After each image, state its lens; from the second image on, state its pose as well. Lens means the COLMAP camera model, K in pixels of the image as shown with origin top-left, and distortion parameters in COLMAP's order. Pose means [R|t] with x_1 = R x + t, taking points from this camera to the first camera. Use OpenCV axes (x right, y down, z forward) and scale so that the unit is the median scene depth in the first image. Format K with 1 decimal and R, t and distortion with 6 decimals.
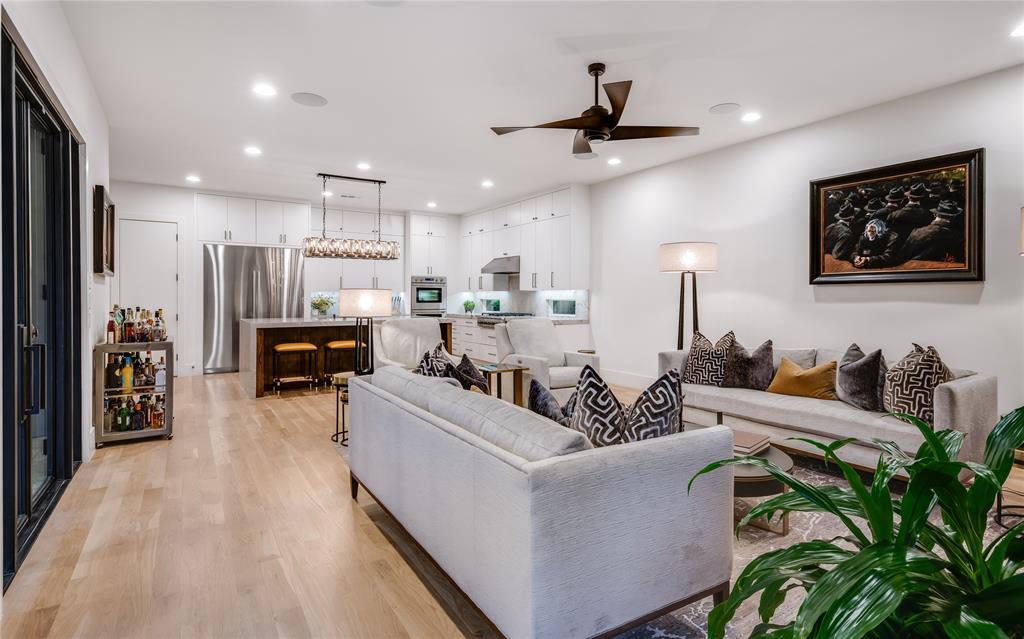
lens RADIAL K [[504.7, 0, 510.8], [0, 504.7, 303.2], [0, 0, 1]] dist [0.001049, 0.000305]
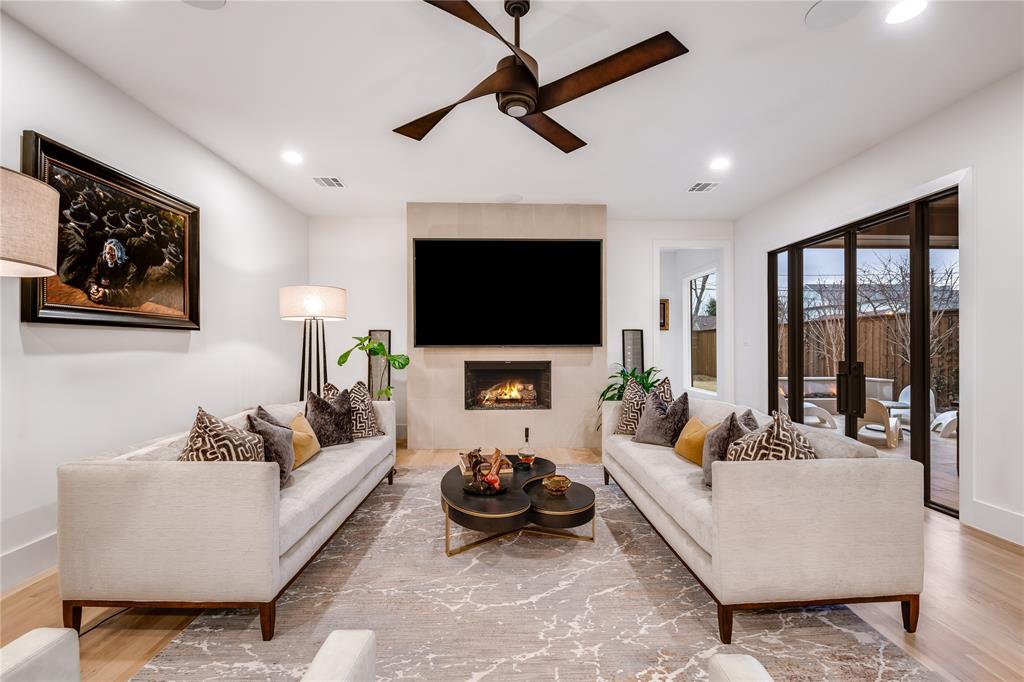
lens RADIAL K [[427.4, 0, 508.3], [0, 427.4, 344.7], [0, 0, 1]] dist [0.001502, -0.000722]
pose [[-0.857933, -0.004138, 0.513745, -0.086280], [0.000654, 0.999958, 0.009146, -0.017948], [-0.513761, 0.008182, -0.857894, 1.202055]]
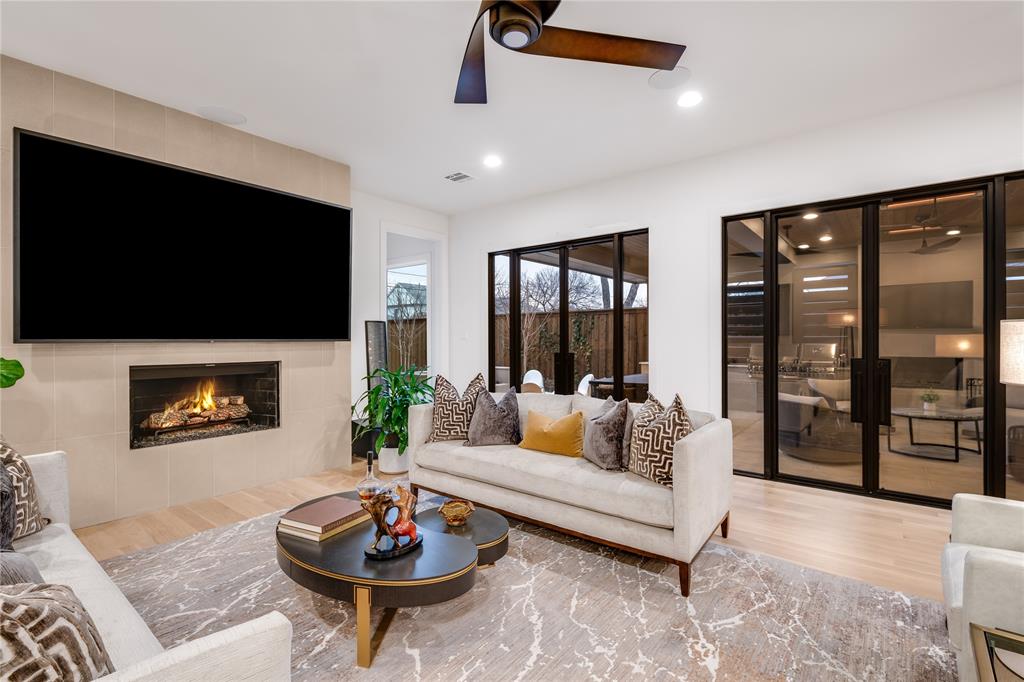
lens RADIAL K [[477.5, 0, 512.0], [0, 477.5, 341.0], [0, 0, 1]] dist [0.001334, -0.000256]
pose [[-0.945193, -0.005056, -0.326473, 0.268190], [-0.008351, 0.999927, 0.008691, -0.014500], [0.326405, 0.010941, -0.945167, 1.181999]]
